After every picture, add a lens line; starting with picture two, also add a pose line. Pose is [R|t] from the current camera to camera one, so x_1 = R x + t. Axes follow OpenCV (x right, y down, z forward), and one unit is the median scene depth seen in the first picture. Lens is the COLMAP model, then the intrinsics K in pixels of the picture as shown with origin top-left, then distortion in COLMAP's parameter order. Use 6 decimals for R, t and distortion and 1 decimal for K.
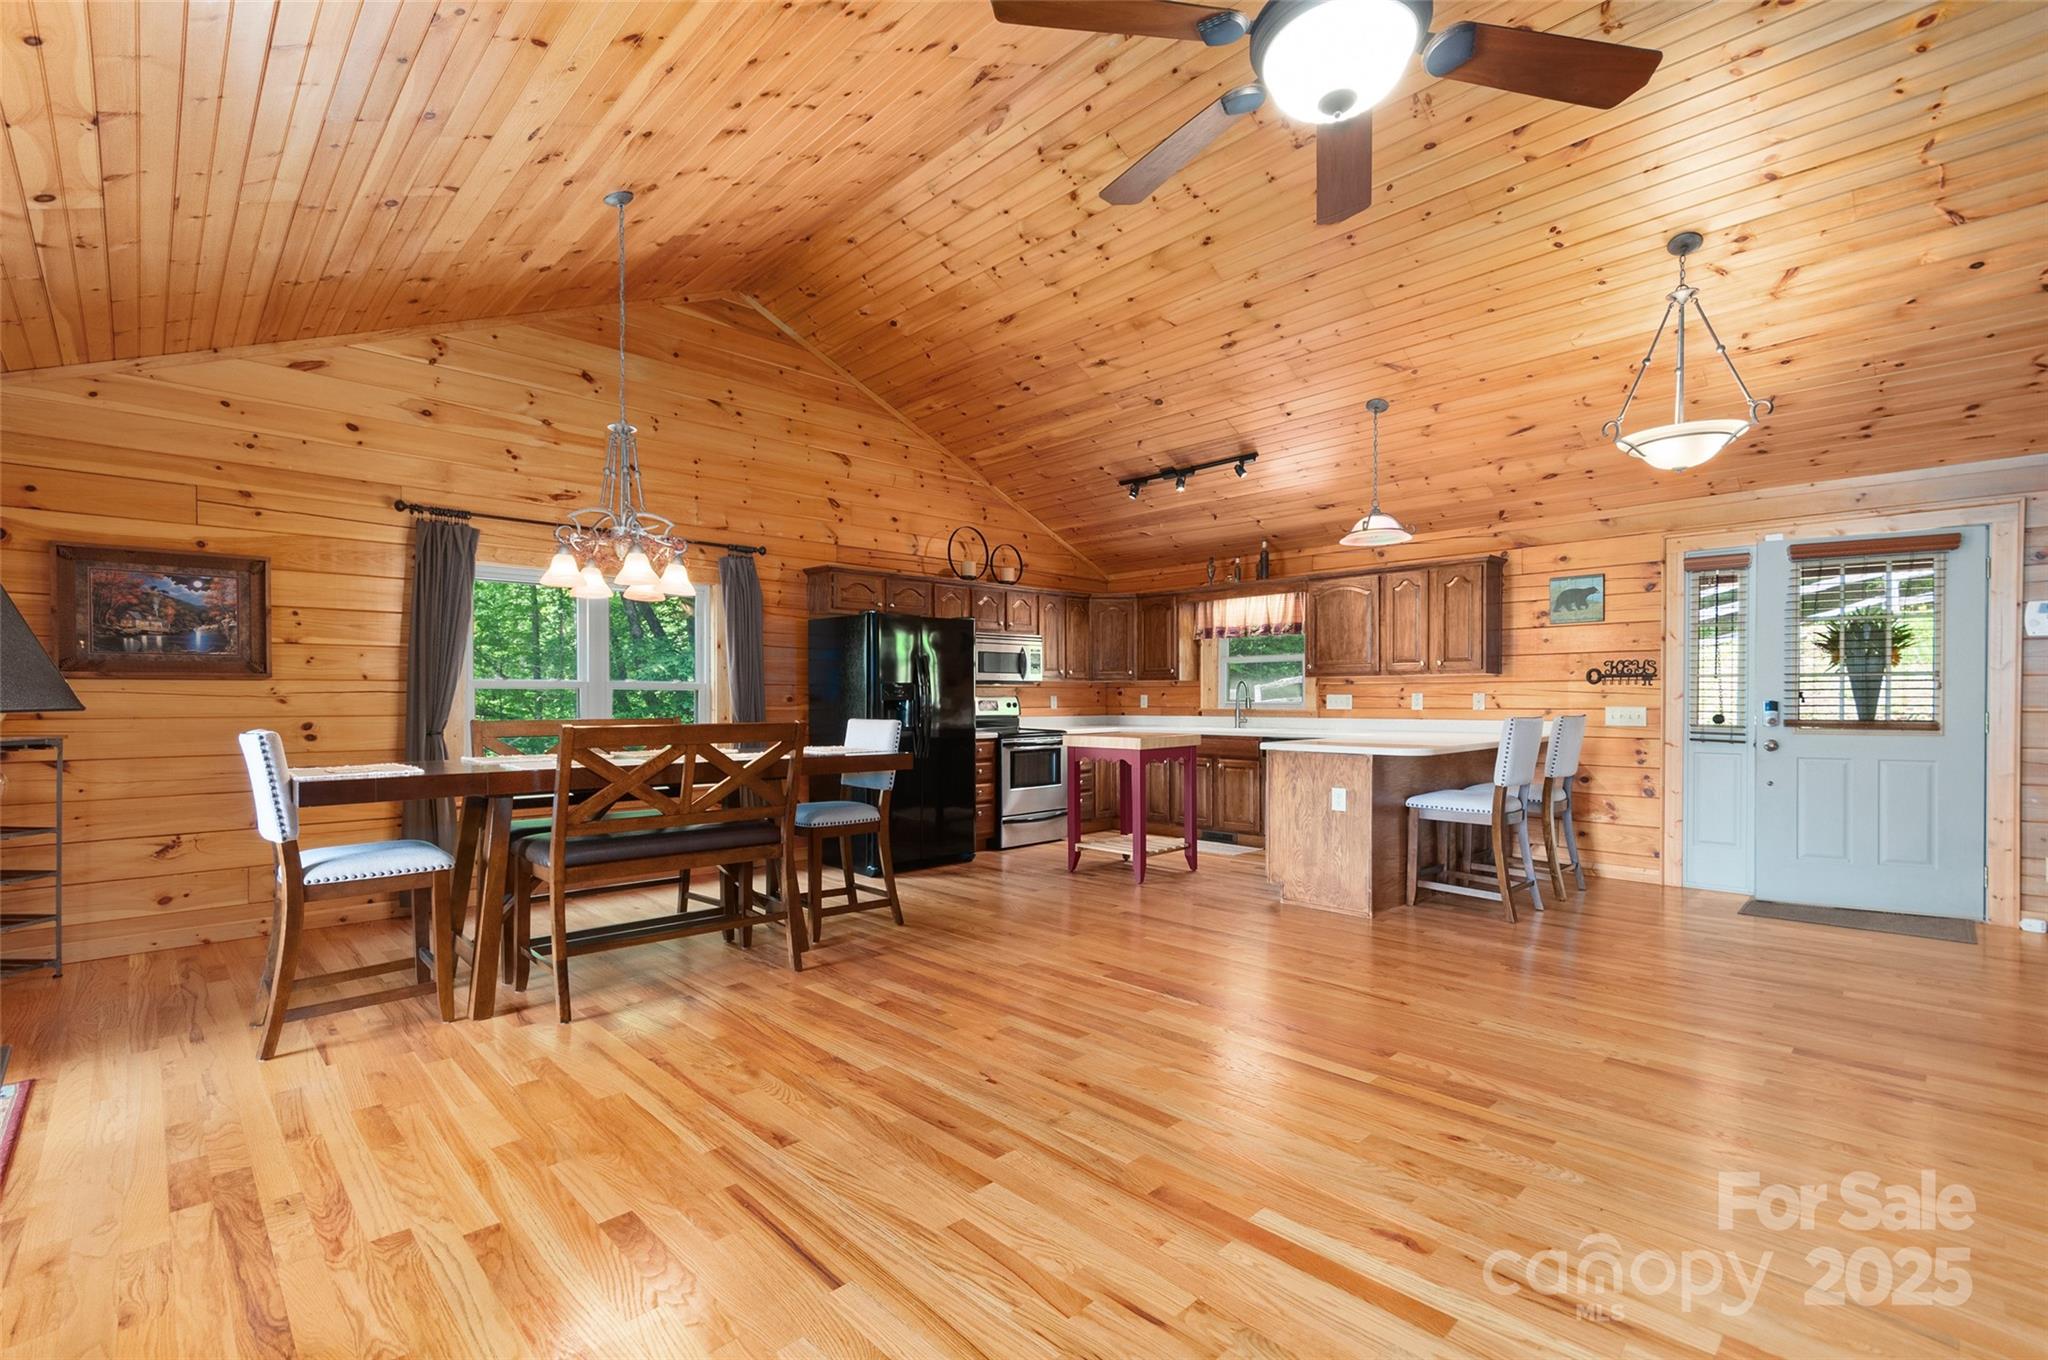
lens RADIAL K [[894.6, 0, 1028.2], [0, 894.6, 706.9], [0, 0, 1]] dist [0.003032, 0.000809]
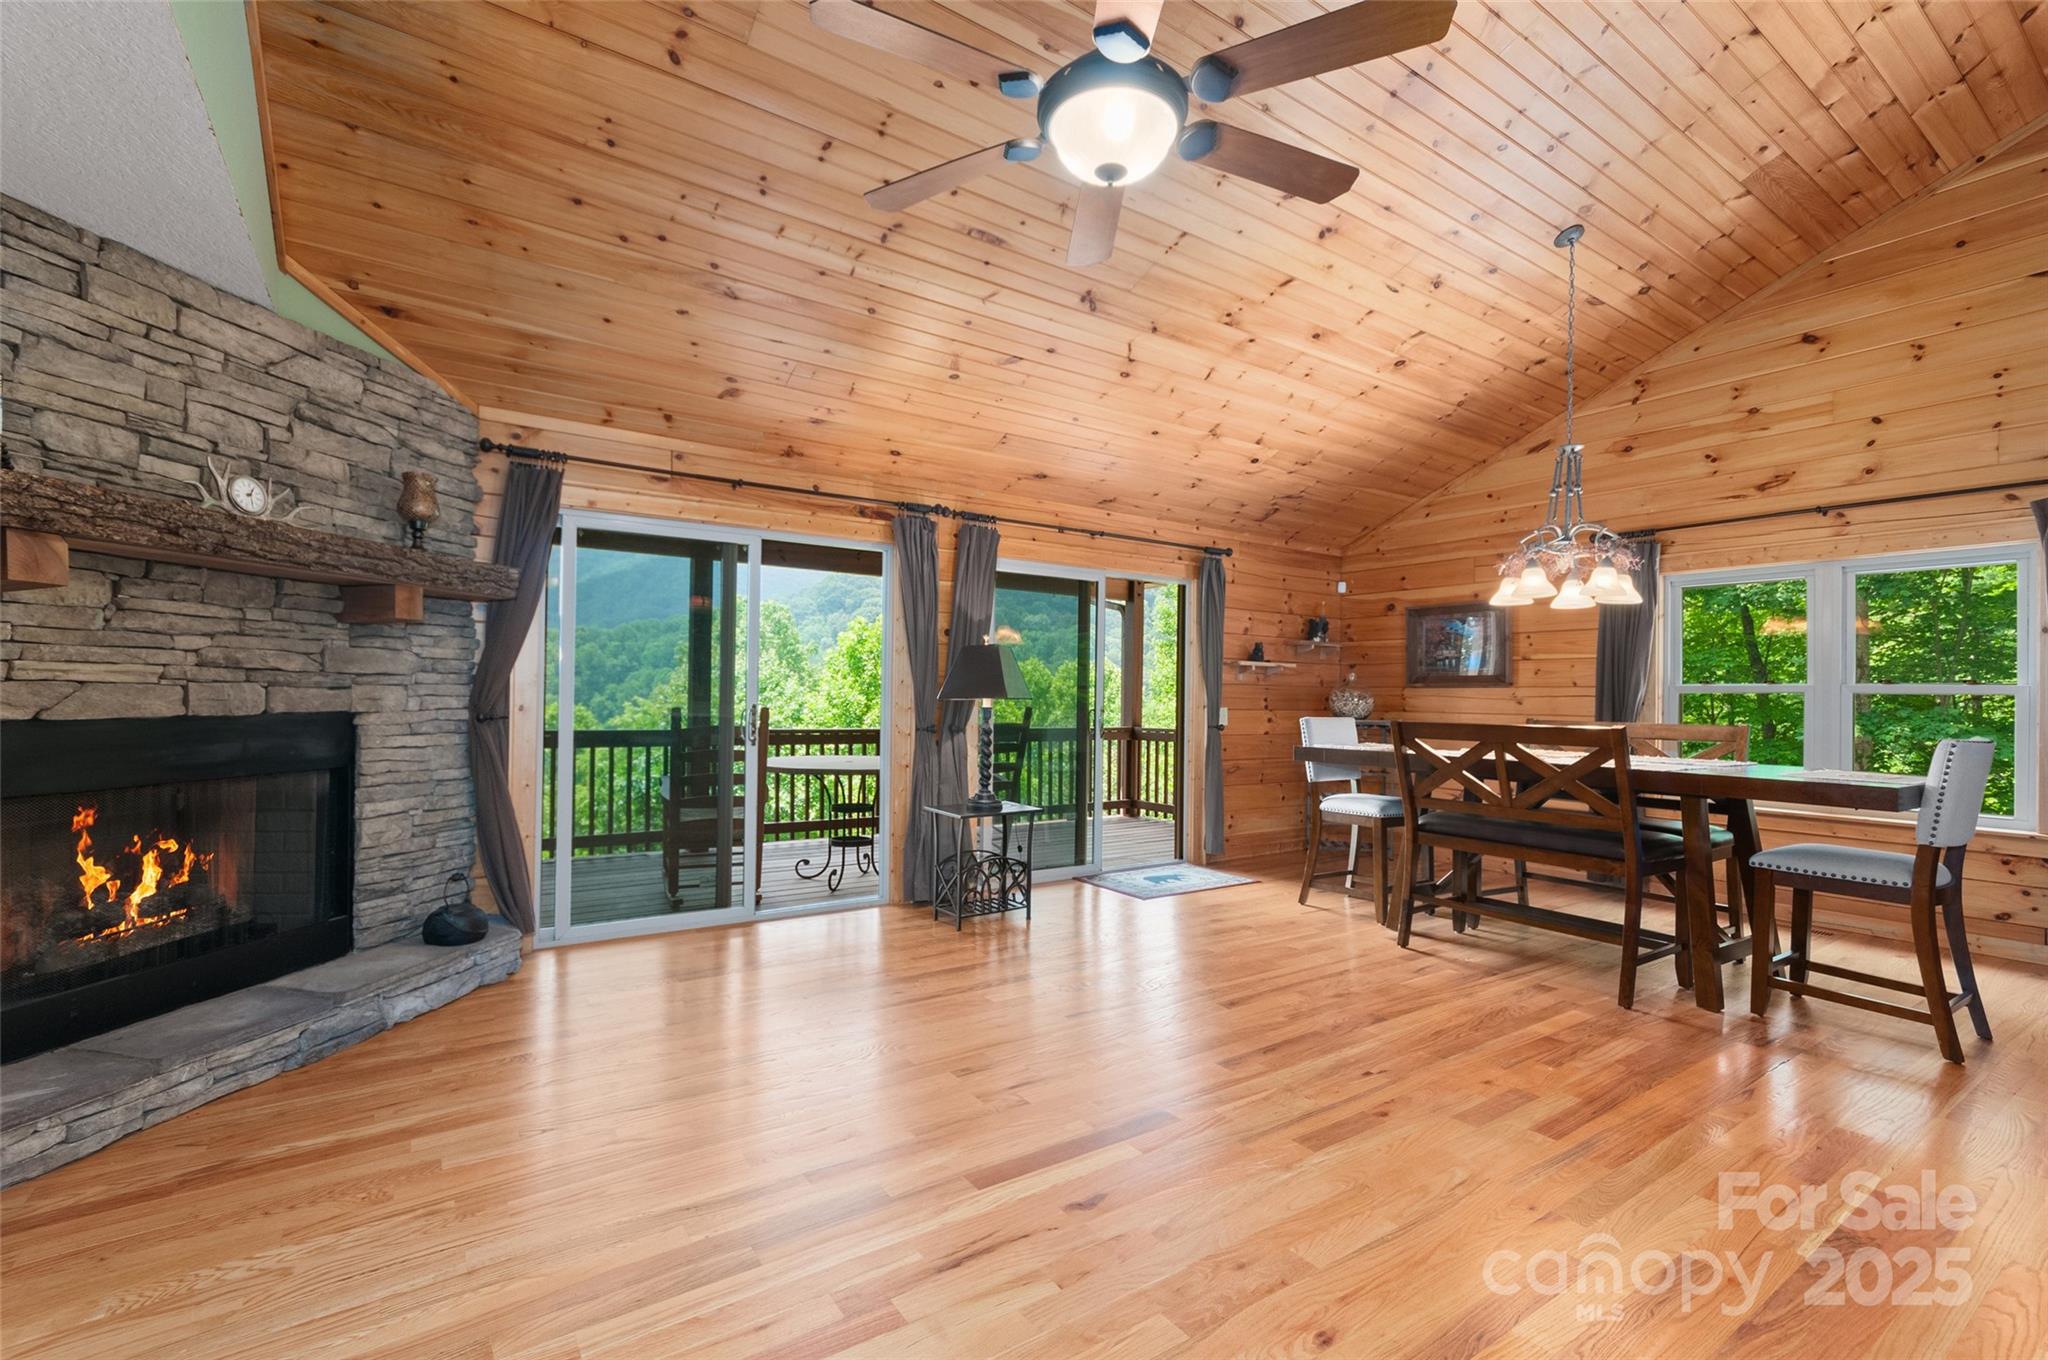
lens RADIAL K [[894.6, 0, 985.8], [0, 894.6, 689.3], [0, 0, 1]] dist [0.003032, 0.000809]
pose [[-0.183521, -0.007120, -0.982990, 0.668184], [-0.020423, 0.999786, -0.003429, -0.005733], [0.982804, 0.019446, -0.183627, 0.476955]]
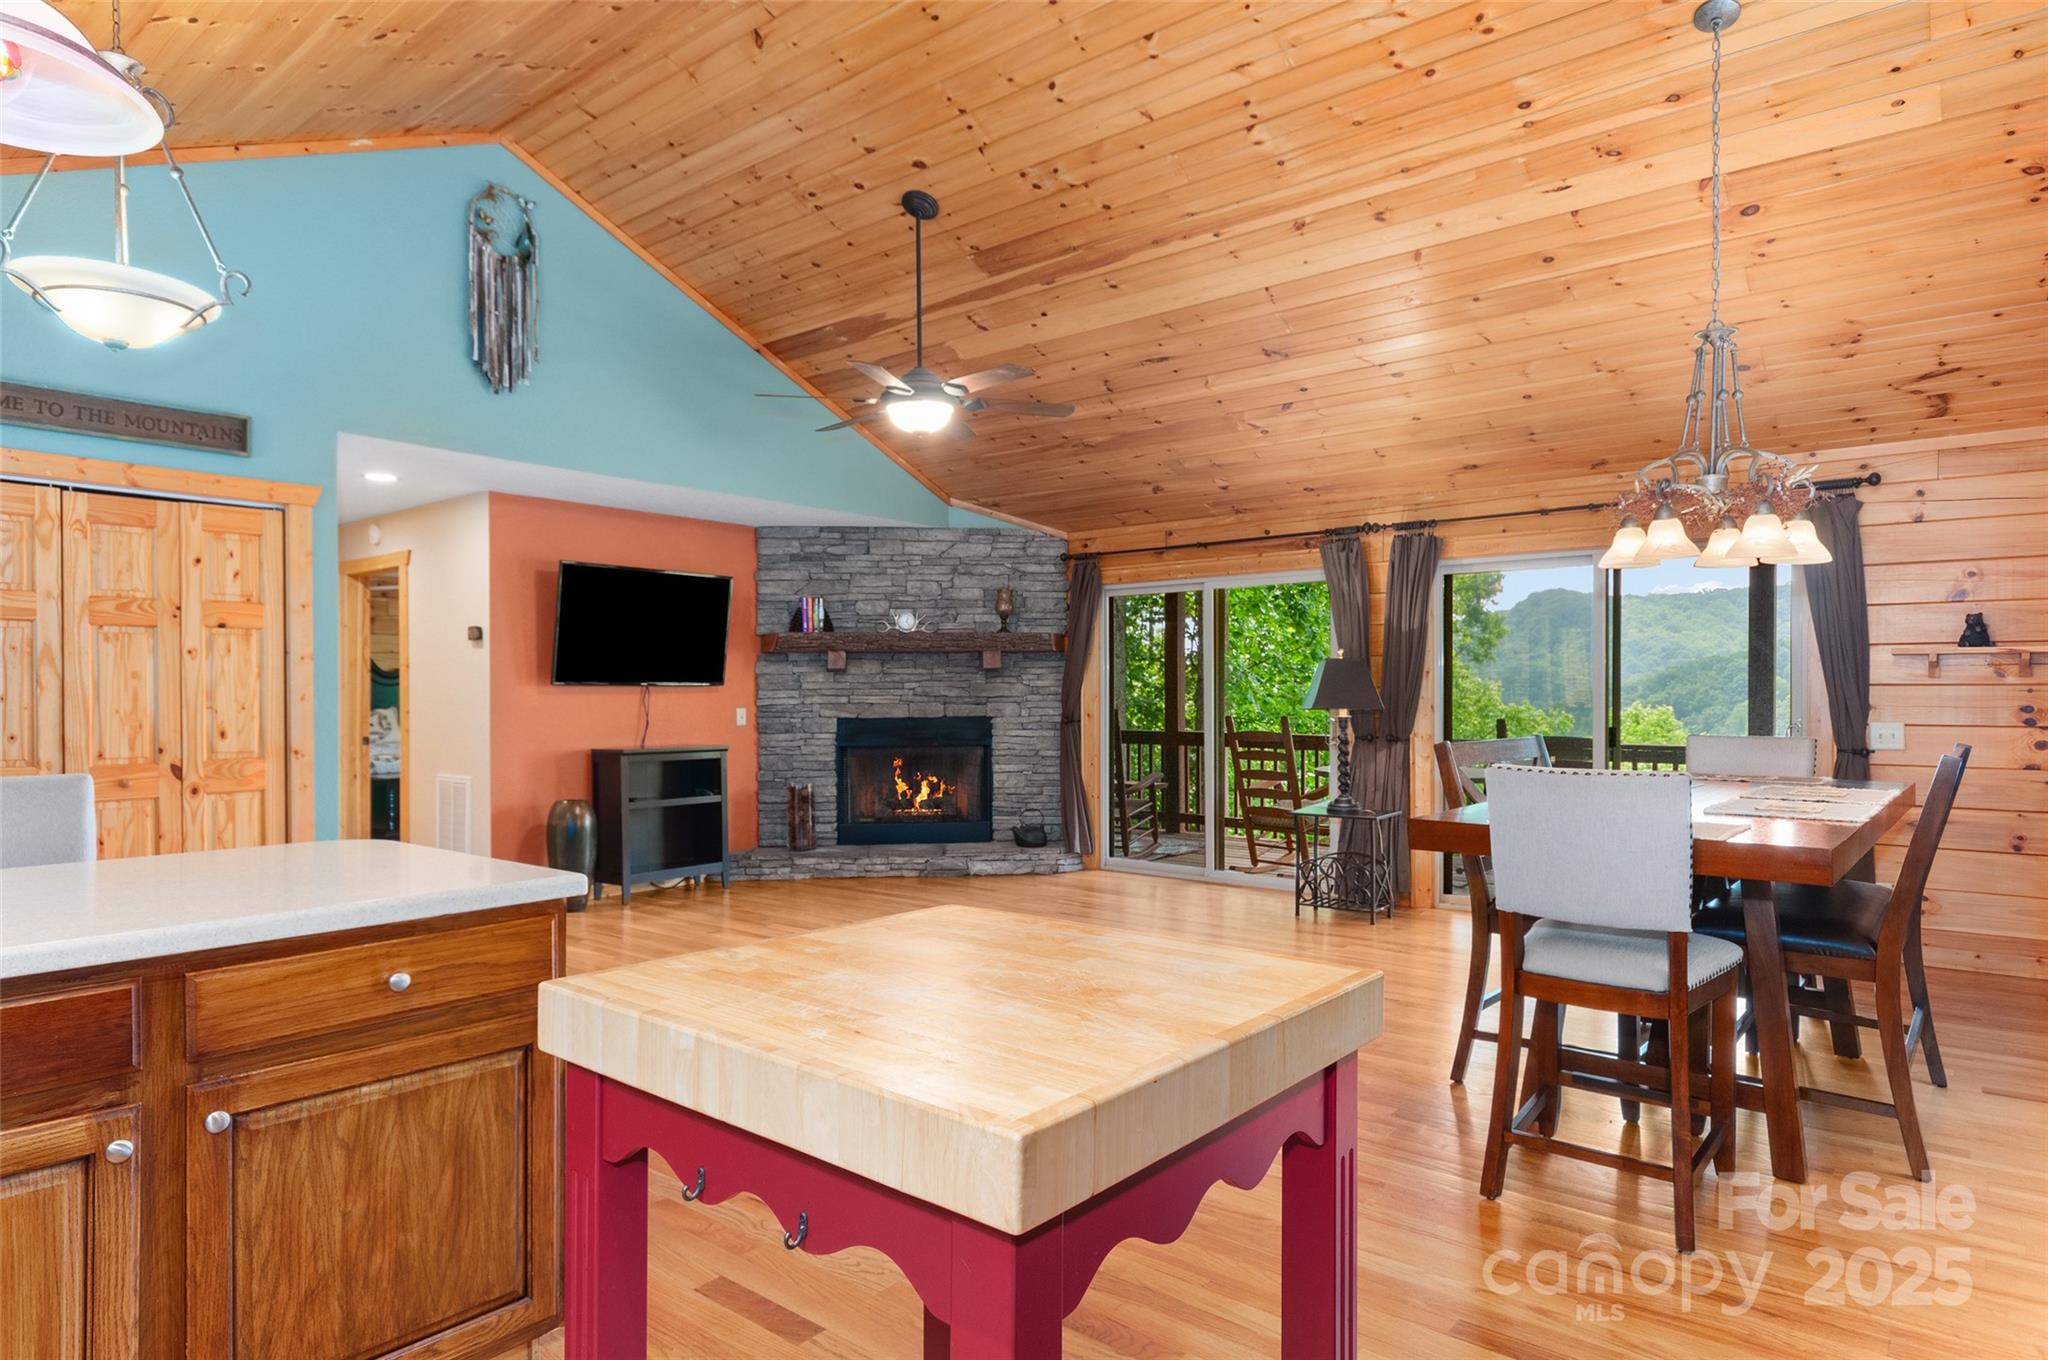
lens RADIAL K [[1171.1, 0, 1008.2], [0, 1171.1, 703.3], [0, 0, 1]] dist [0.011227, -0.003803]
pose [[-0.993622, 0.004432, -0.112673, 0.202789], [0.002682, 0.999873, 0.015682, -0.030186], [0.112728, 0.015280, -0.993508, 1.731547]]
